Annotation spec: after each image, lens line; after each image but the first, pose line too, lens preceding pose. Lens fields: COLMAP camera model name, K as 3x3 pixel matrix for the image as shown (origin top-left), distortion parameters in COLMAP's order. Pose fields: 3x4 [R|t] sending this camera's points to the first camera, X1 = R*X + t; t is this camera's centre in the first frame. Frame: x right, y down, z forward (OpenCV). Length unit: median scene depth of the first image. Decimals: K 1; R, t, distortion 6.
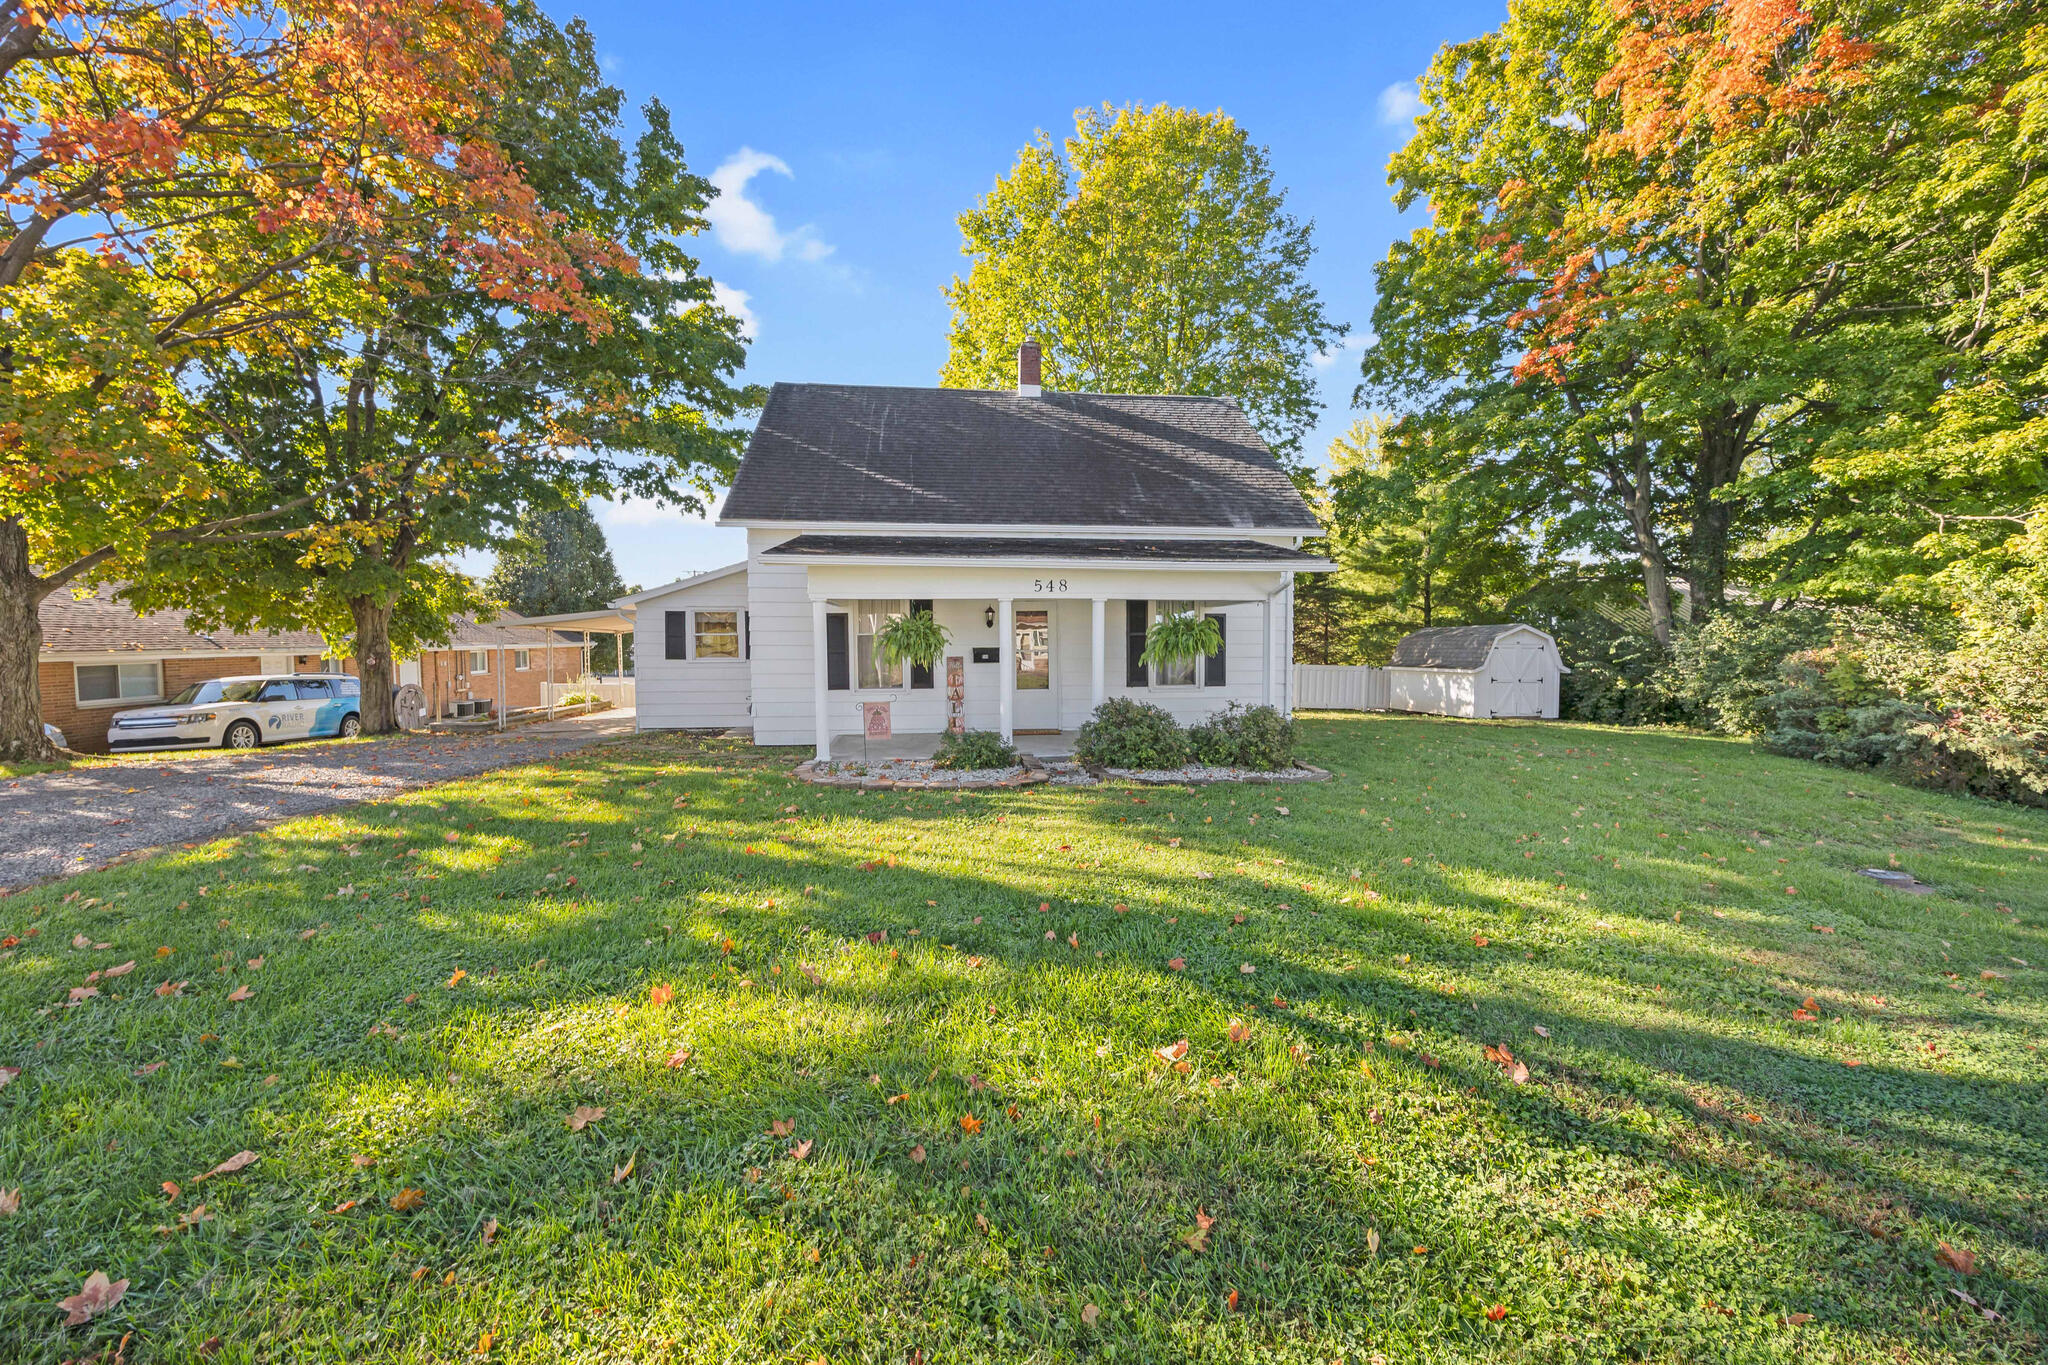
lens RADIAL K [[786.6, 0, 1024.0], [0, 786.6, 682.5], [0, 0, 1]] dist [-0.001289, 0.000105]
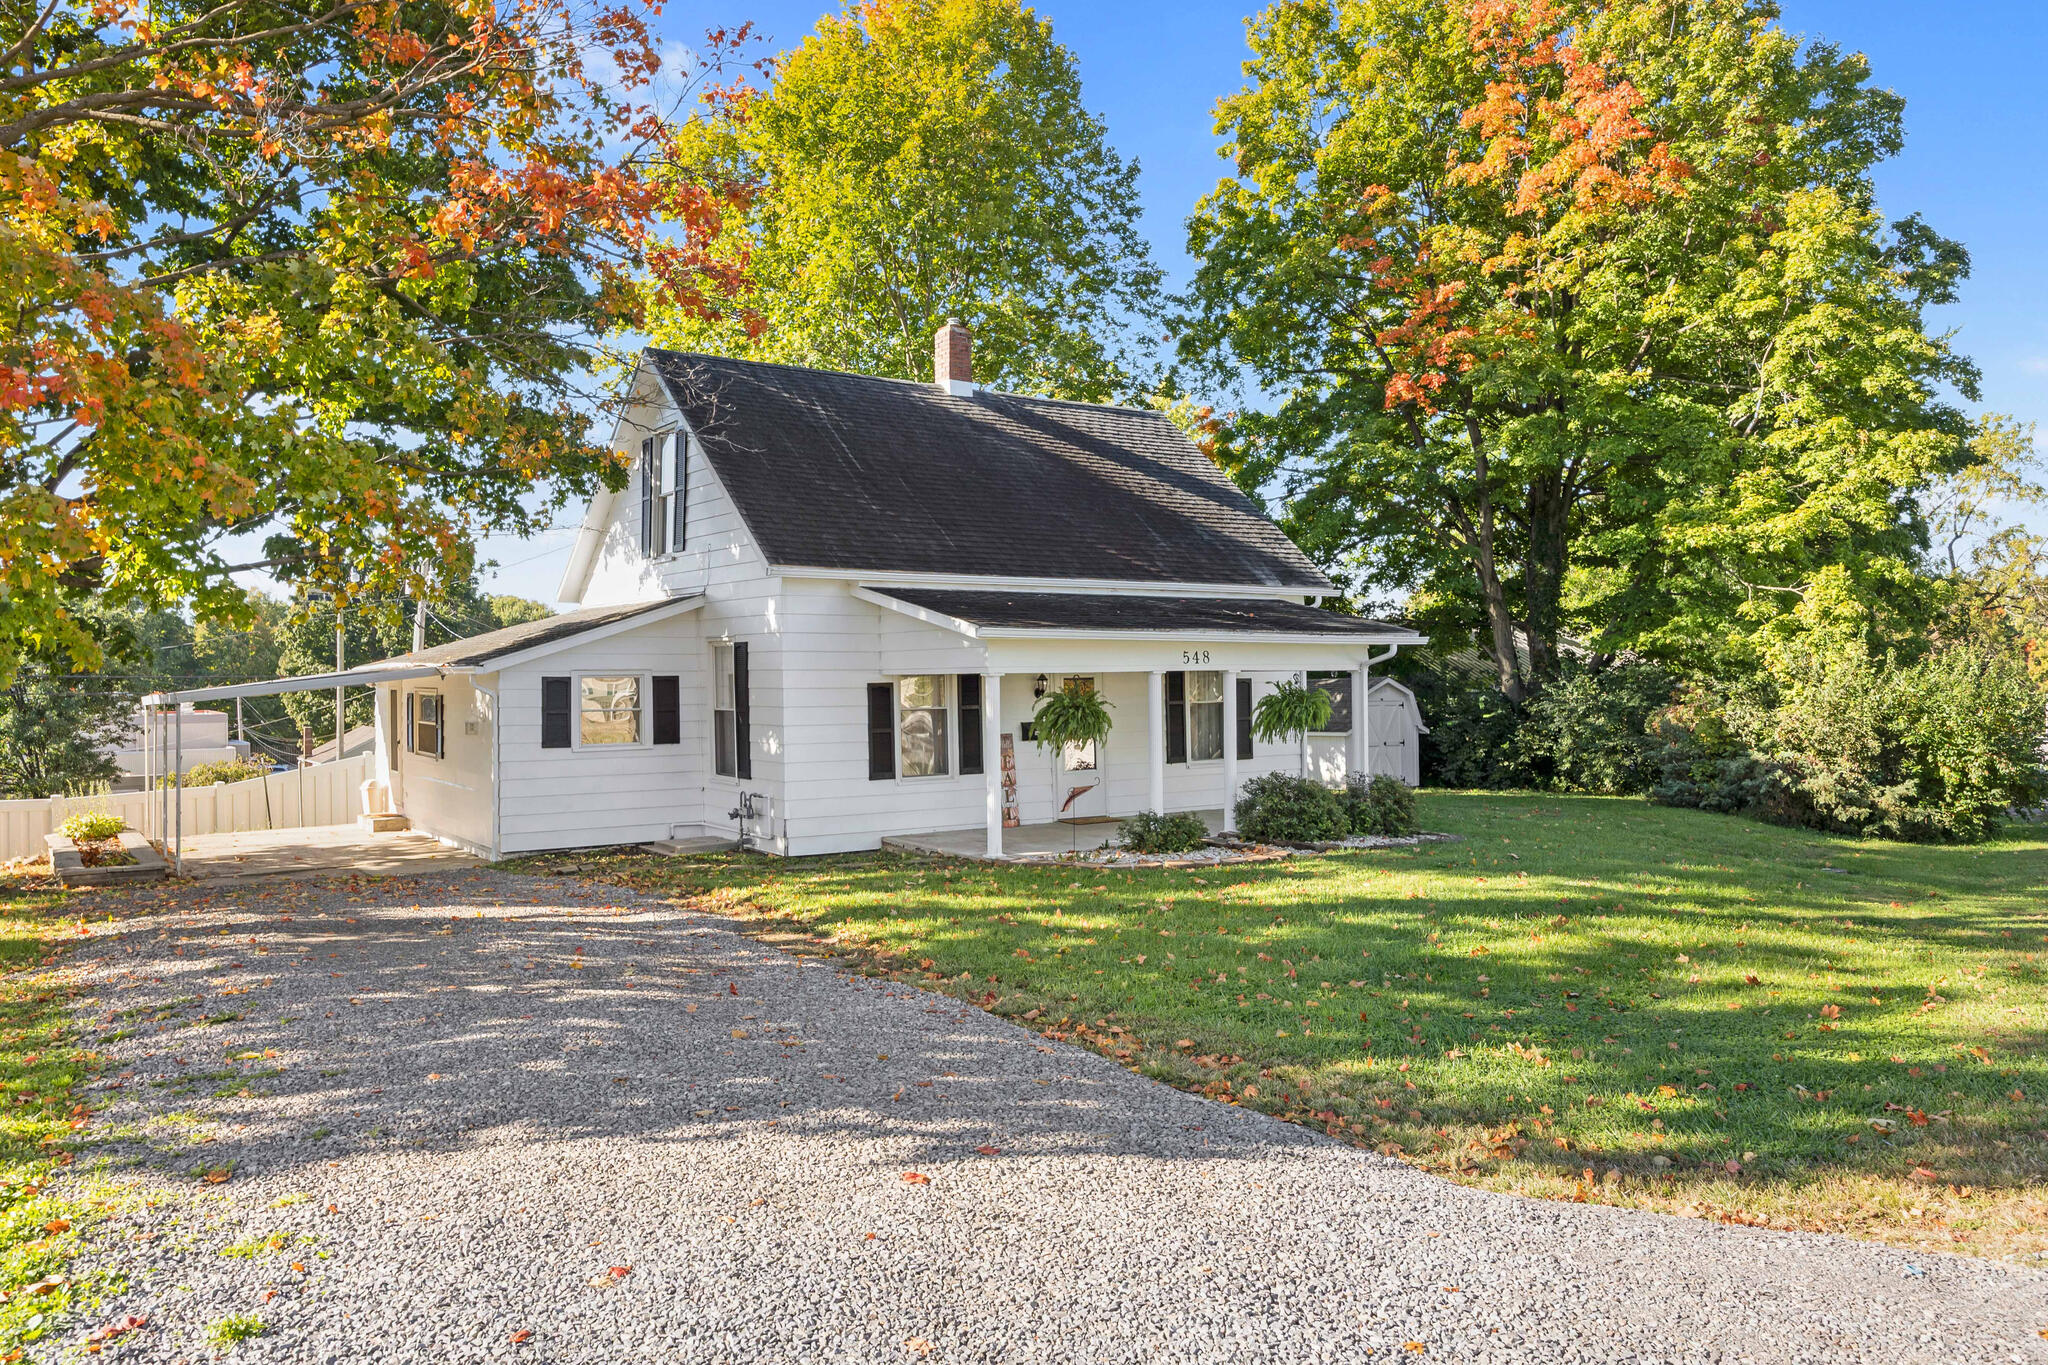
lens RADIAL K [[1461.9, 0, 1024.0], [0, 1461.9, 682.5], [0, 0, 1]] dist [-0.001618, -0.001140]
pose [[0.879026, -0.008951, 0.476689, -0.759138], [0.034467, 0.998401, -0.044811, -0.016248], [-0.475526, 0.055820, 0.877929, -0.341555]]
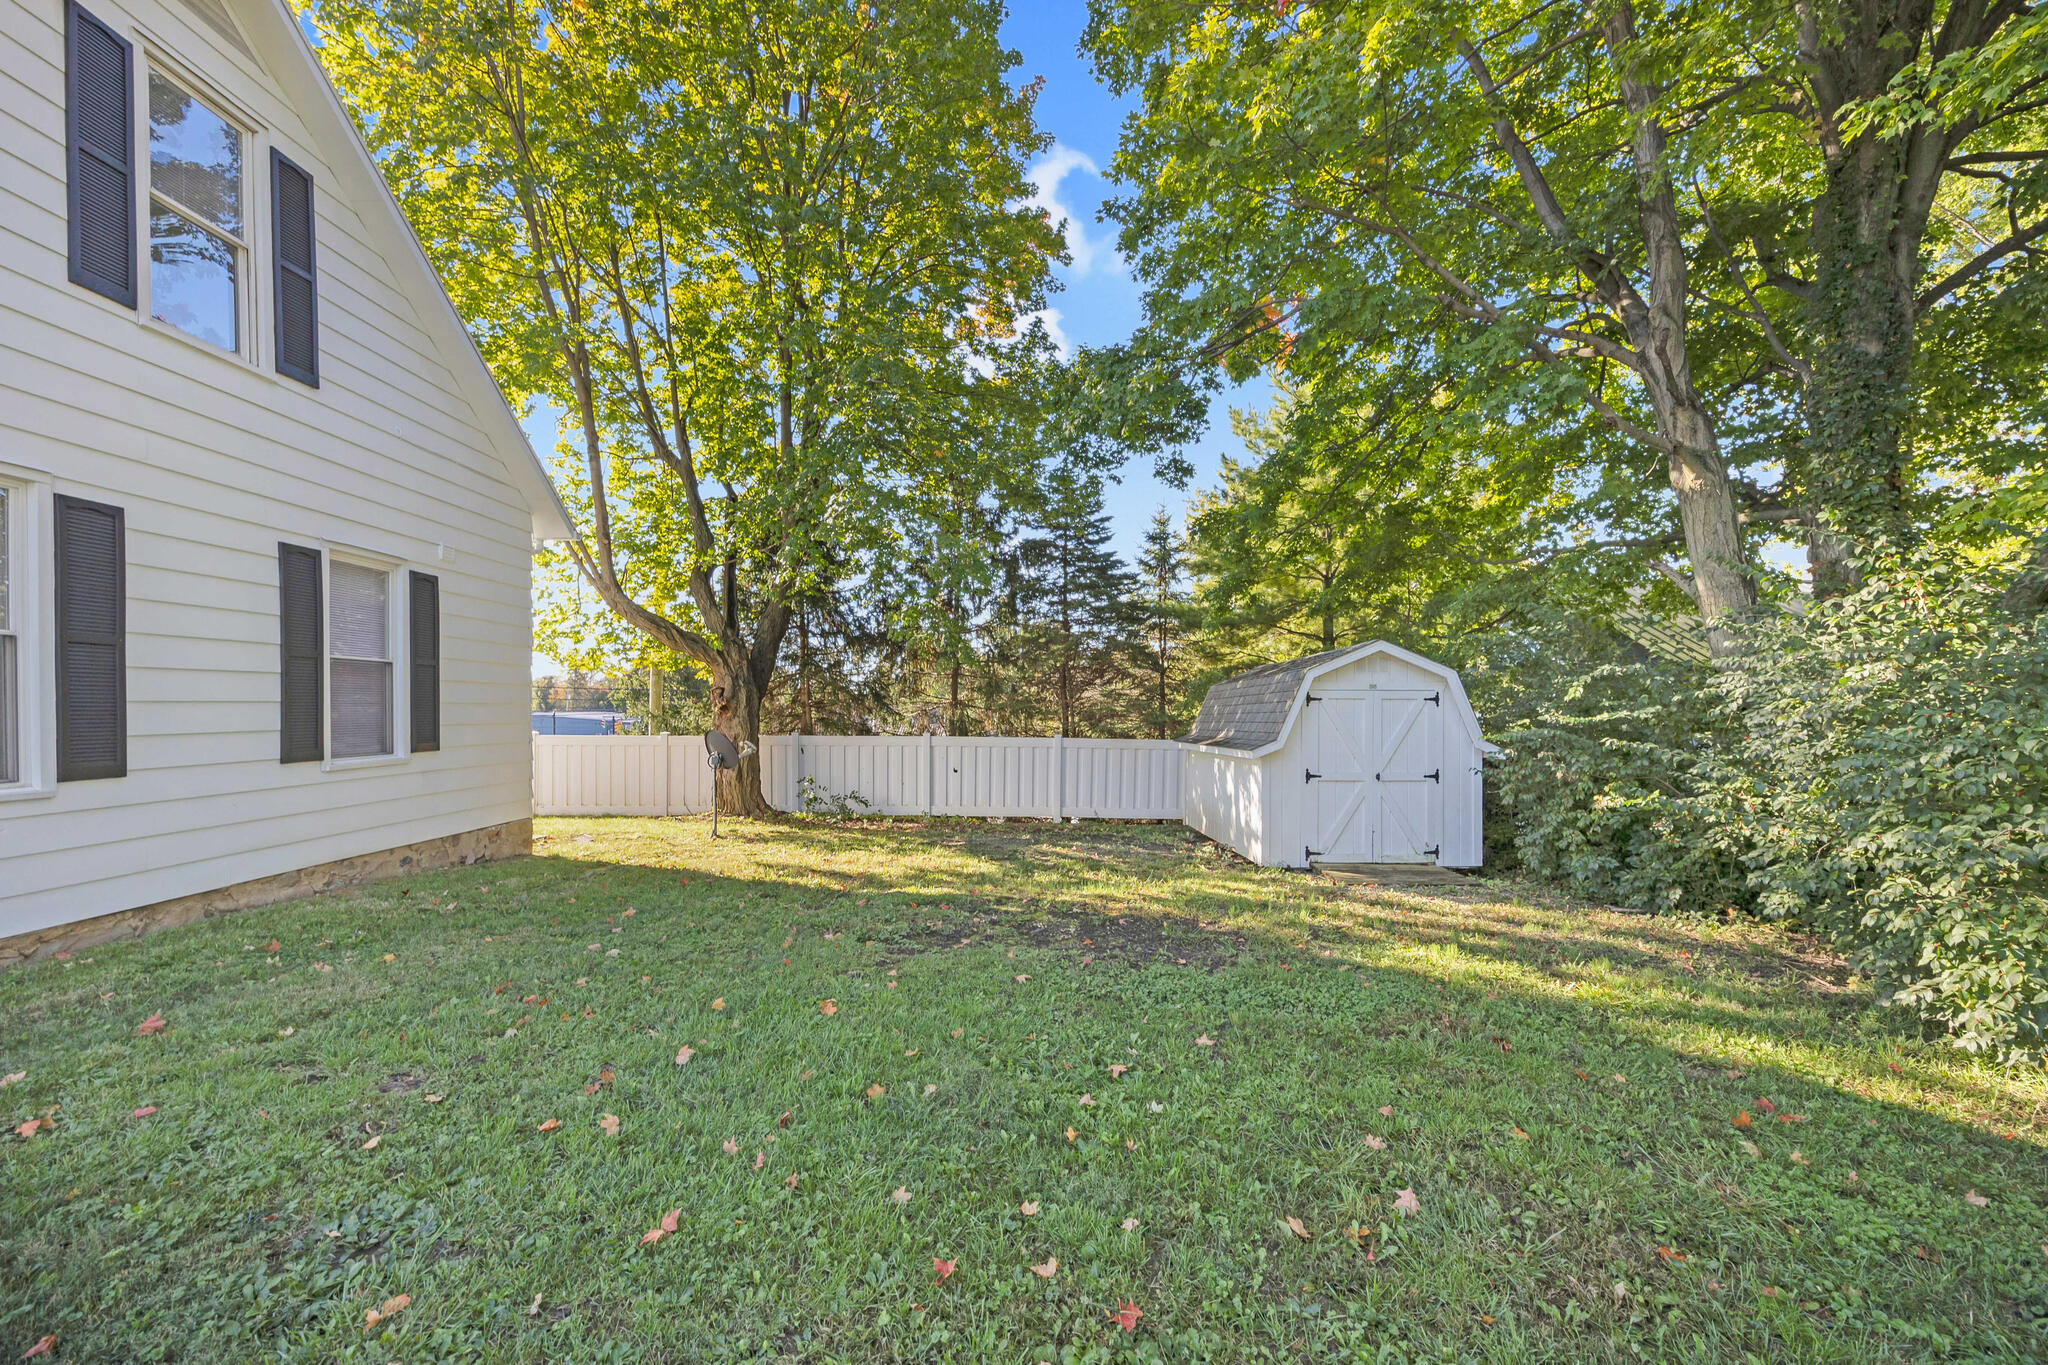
lens RADIAL K [[801.4, 0, 1031.5], [0, 801.4, 721.7], [0, 0, 1]] dist [-0.000621, 0.000008]
pose [[0.995840, 0.008317, -0.090734, 0.781382], [-0.012021, 0.999113, -0.040351, -0.019443], [0.090318, 0.041274, 0.995057, 0.897283]]
